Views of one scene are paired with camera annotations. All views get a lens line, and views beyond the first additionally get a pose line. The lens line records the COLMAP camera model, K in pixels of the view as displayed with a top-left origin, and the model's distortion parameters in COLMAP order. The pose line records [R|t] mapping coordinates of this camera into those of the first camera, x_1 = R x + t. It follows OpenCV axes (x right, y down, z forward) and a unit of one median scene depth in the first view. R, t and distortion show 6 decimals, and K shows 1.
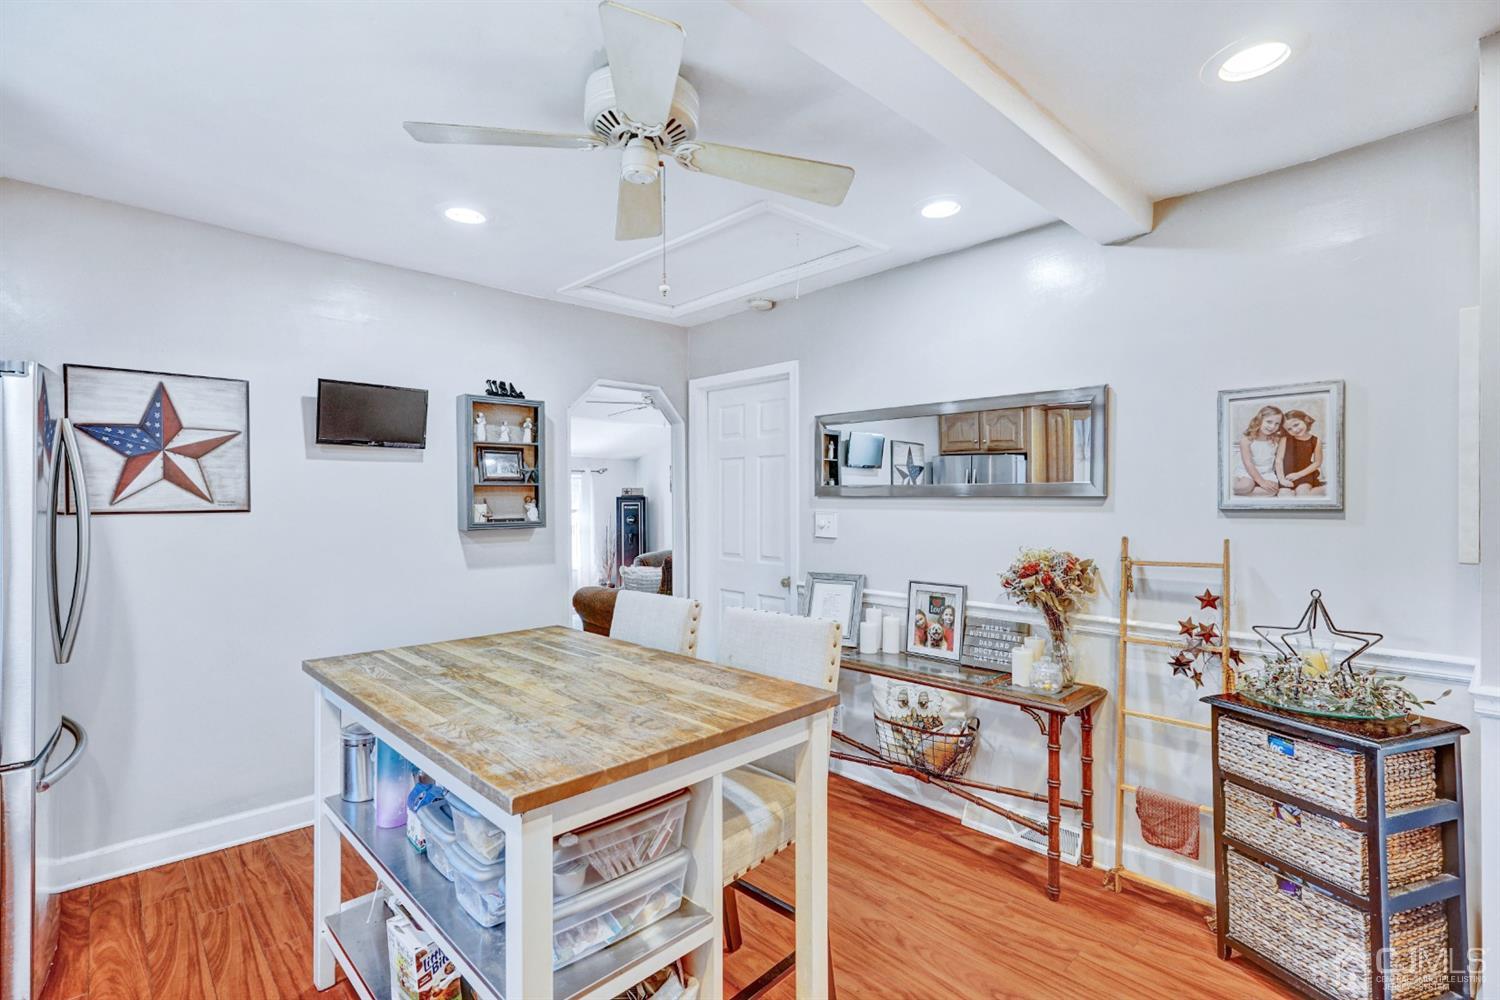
lens RADIAL K [[682.9, 0, 754.4], [0, 682.9, 500.2], [0, 0, 1]] dist [-0.007069, 0.001565]
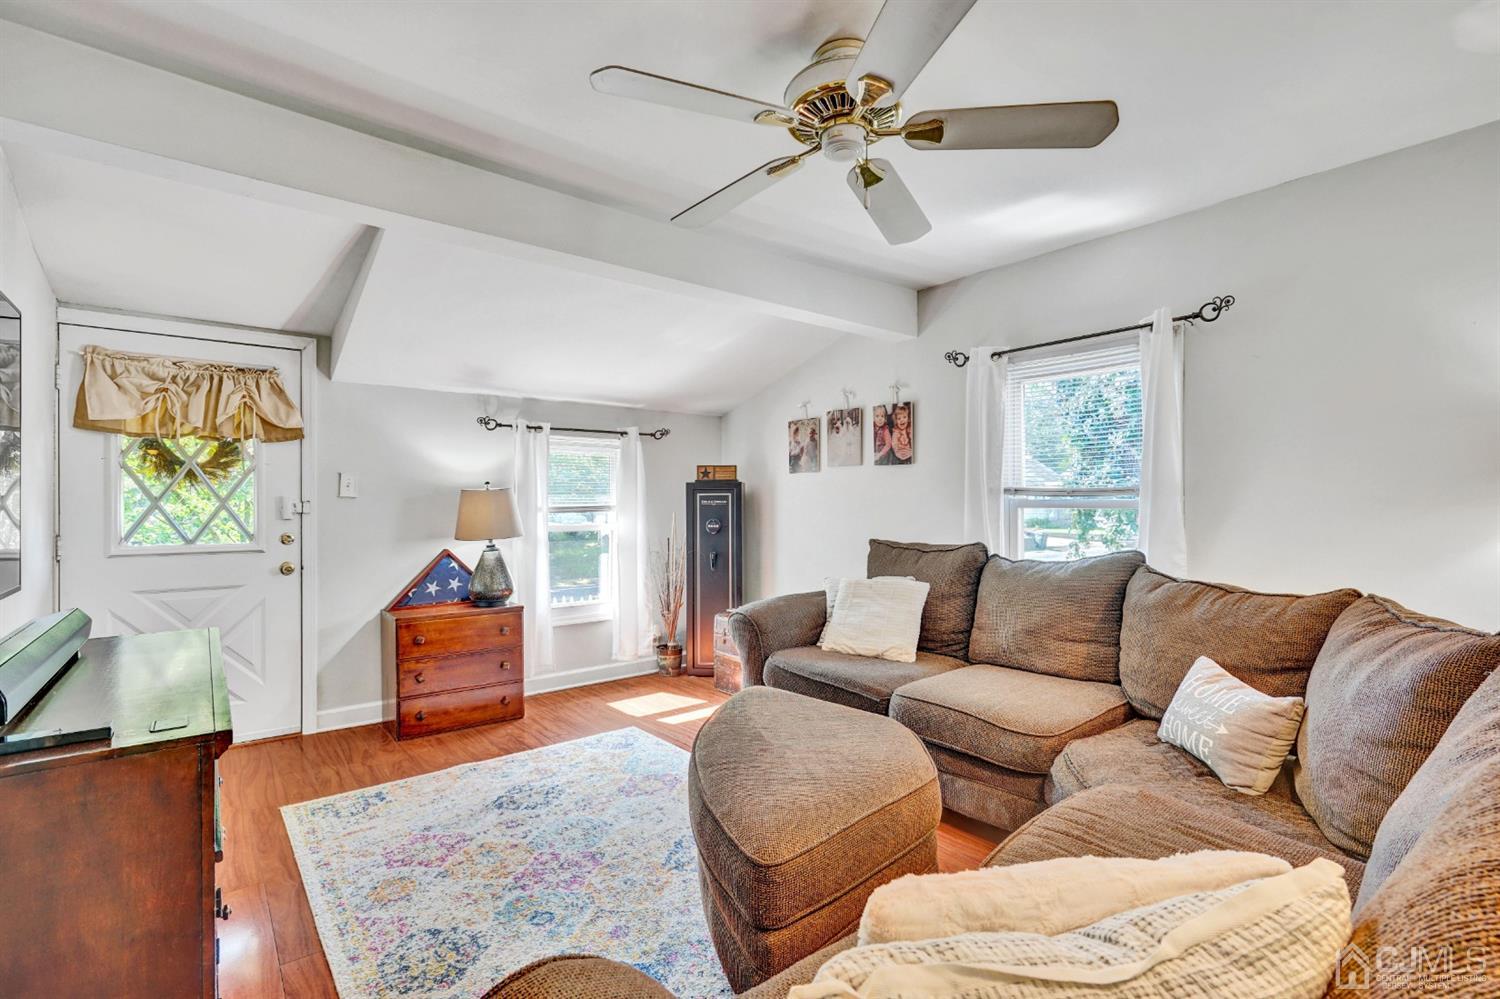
lens RADIAL K [[682.9, 0, 744.5], [0, 682.9, 506.6], [0, 0, 1]] dist [-0.007069, 0.001565]
pose [[0.994658, 0.003557, -0.103163, -0.350507], [-0.003102, 0.999985, 0.004563, 0.037972], [0.103177, -0.004218, 0.994654, 1.631881]]
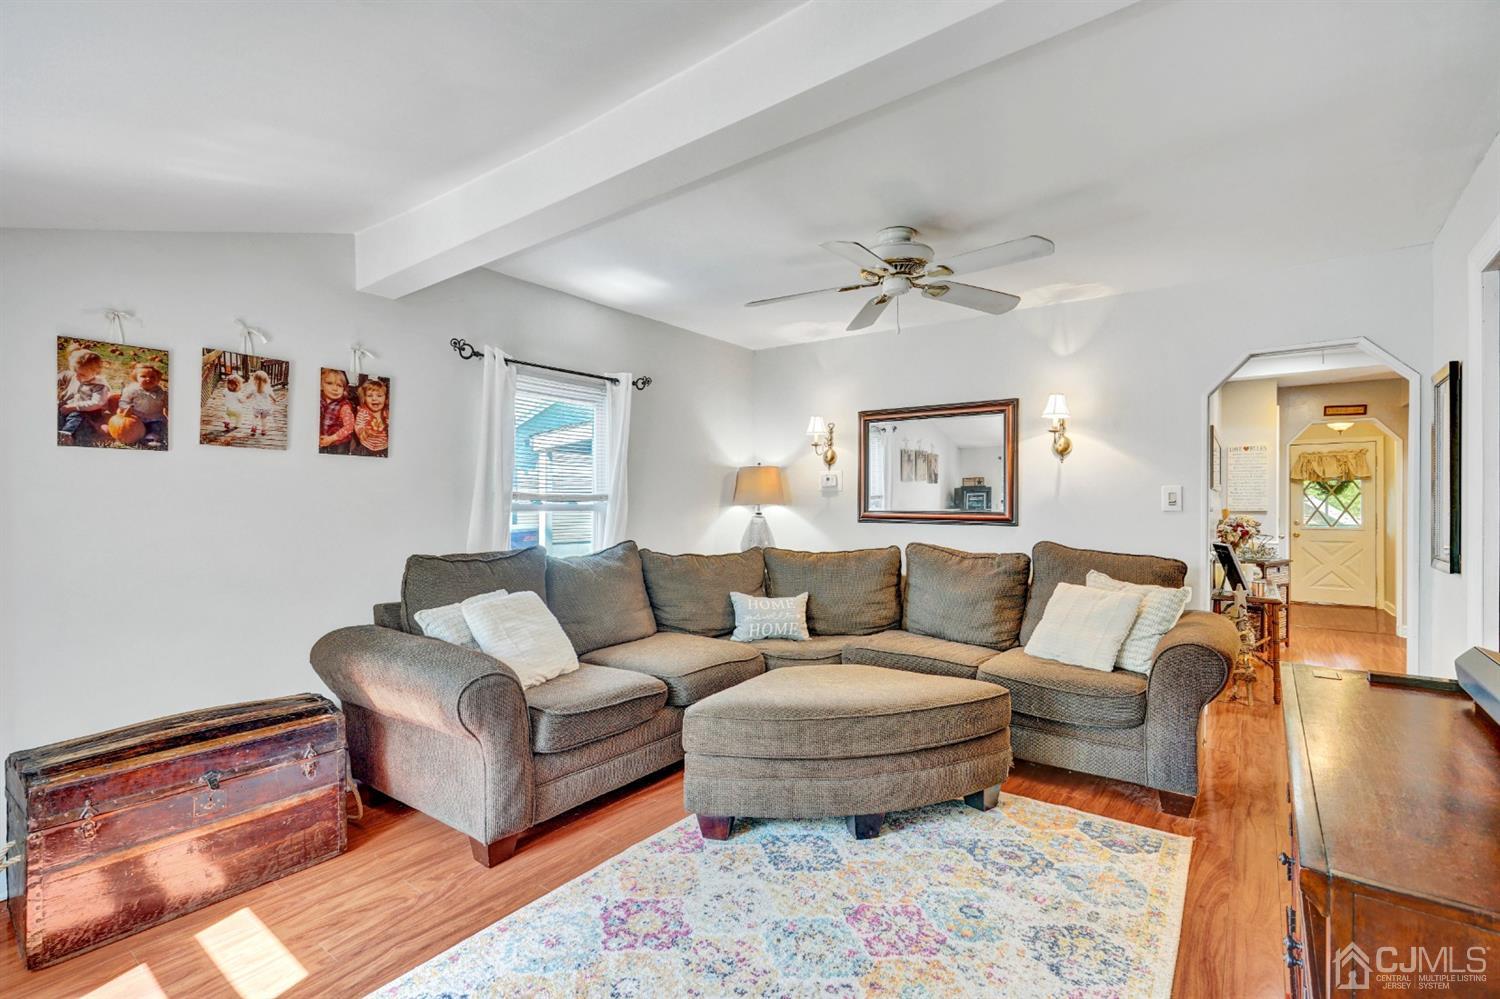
lens RADIAL K [[682.9, 0, 741.1], [0, 682.9, 500.8], [0, 0, 1]] dist [-0.007069, 0.001565]
pose [[-0.146722, 0.006103, 0.989159, -1.396973], [0.002145, 0.999981, -0.005852, 0.032446], [-0.989175, 0.001263, -0.146732, 2.744431]]
